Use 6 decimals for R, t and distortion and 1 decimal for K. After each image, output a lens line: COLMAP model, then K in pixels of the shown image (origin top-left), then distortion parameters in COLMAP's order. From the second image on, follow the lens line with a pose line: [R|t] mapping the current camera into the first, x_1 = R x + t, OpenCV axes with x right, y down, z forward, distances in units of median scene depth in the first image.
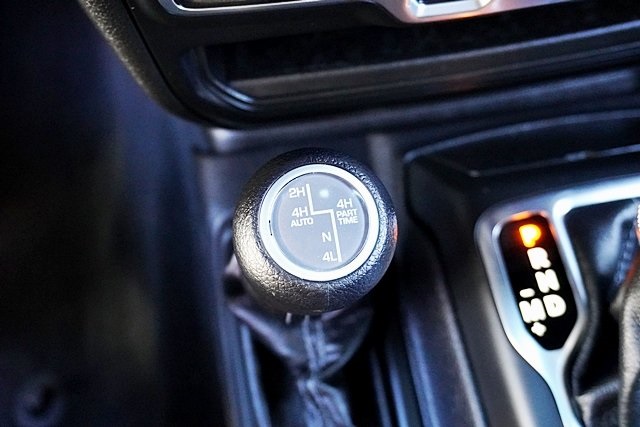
lens RADIAL K [[750.4, 0, 321.1], [0, 750.4, 214.4], [0, 0, 1]] dist [0.039449, 0.000000]
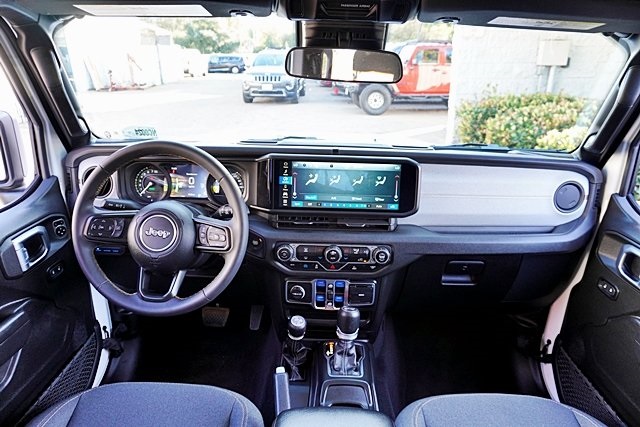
lens RADIAL K [[428.4, 0, 319.4], [0, 428.4, 217.3], [0, 0, 1]] dist [-0.046465, 0.034931]
pose [[0.981918, 0.106447, -0.156543, 0.639088], [-0.185782, 0.700671, -0.688873, 1.816209], [0.036357, 0.705499, 0.707777, -2.412555]]
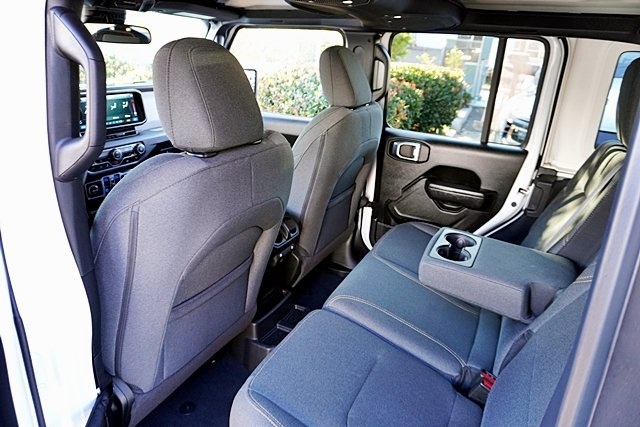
lens RADIAL K [[428.4, 0, 322.2], [0, 428.4, 215.5], [0, 0, 1]] dist [-0.046465, 0.034931]
pose [[0.593741, -0.245622, 0.766251, -2.564047], [0.691085, 0.643427, -0.329247, 3.759188], [-0.412156, 0.725032, 0.551775, -3.284204]]
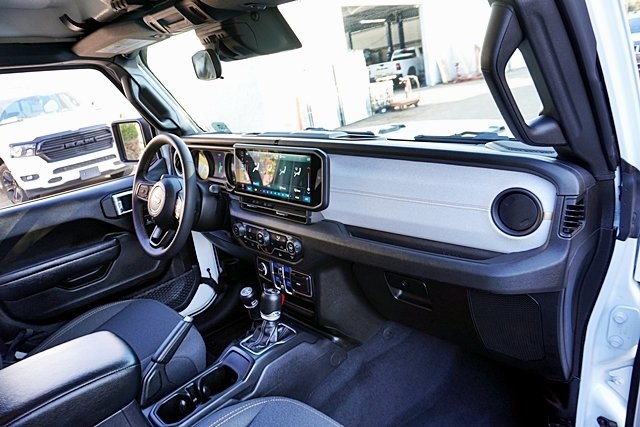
lens RADIAL K [[428.4, 0, 322.7], [0, 428.4, 215.7], [0, 0, 1]] dist [-0.046465, 0.034931]
pose [[0.571667, 0.222644, -0.789701, 3.422646], [-0.689762, 0.651631, -0.315603, 0.314496], [0.444327, 0.725125, 0.526087, -1.614786]]
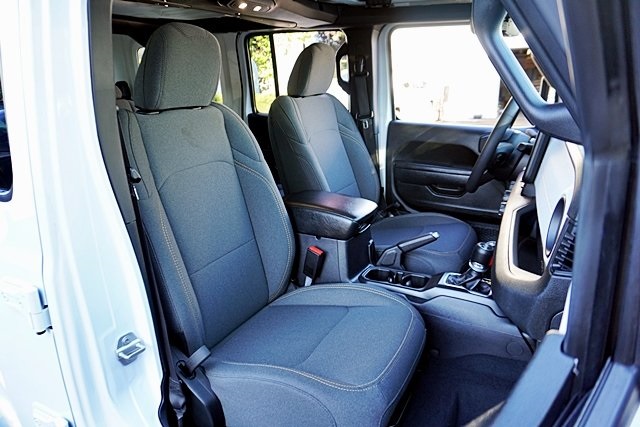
lens RADIAL K [[428.4, 0, 322.7], [0, 428.4, 214.2], [0, 0, 1]] dist [-0.046465, 0.034931]
pose [[-0.616965, 0.272216, -0.738412, 4.063840], [-0.702234, 0.233151, 0.672688, -1.738368], [0.355278, 0.933563, 0.047313, -0.375544]]
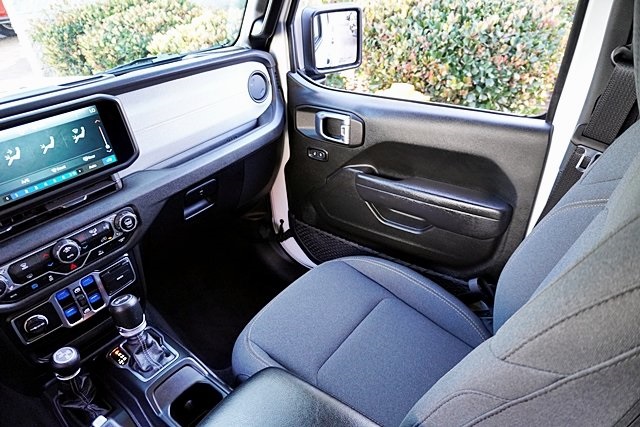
lens RADIAL K [[428.4, 0, 320.3], [0, 428.4, 217.4], [0, 0, 1]] dist [-0.046465, 0.034931]
pose [[0.745784, -0.365100, 0.557232, 0.035426], [0.618325, 0.690682, -0.375011, 1.350326], [-0.247953, 0.624228, 0.740850, -2.100890]]
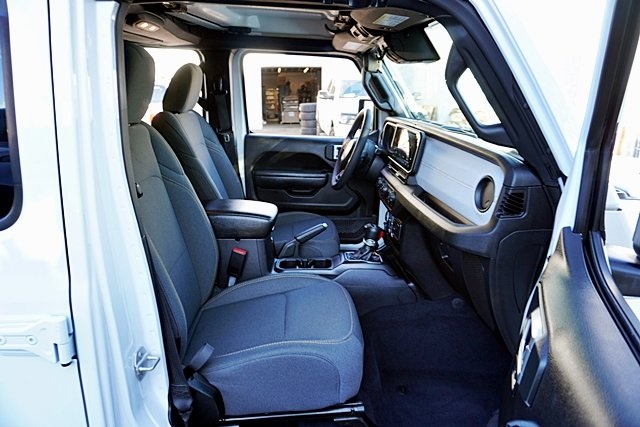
lens RADIAL K [[428.4, 0, 321.5], [0, 428.4, 214.1], [0, 0, 1]] dist [-0.046465, 0.034931]
pose [[-0.123305, 0.295465, -0.947363, 5.353995], [-0.910683, 0.345598, 0.226316, -0.751302], [0.394275, 0.890653, 0.226461, -0.962026]]
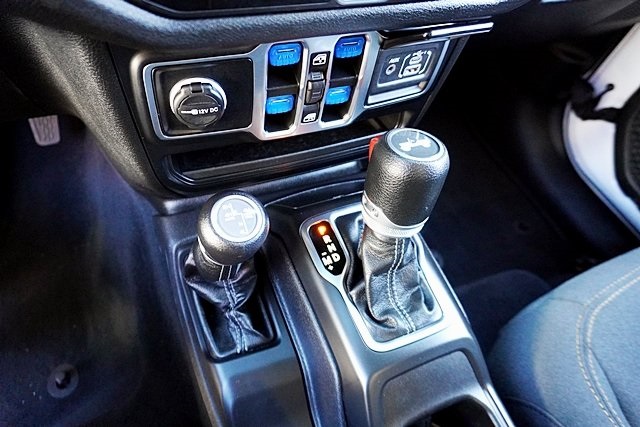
lens RADIAL K [[428.4, 0, 320.2], [0, 428.4, 219.2], [0, 0, 1]] dist [-0.046465, 0.034931]
pose [[0.957501, -0.092433, 0.273219, -0.083793], [0.124961, 0.986683, -0.104124, 0.130370], [-0.259956, 0.133840, 0.956300, -0.257816]]
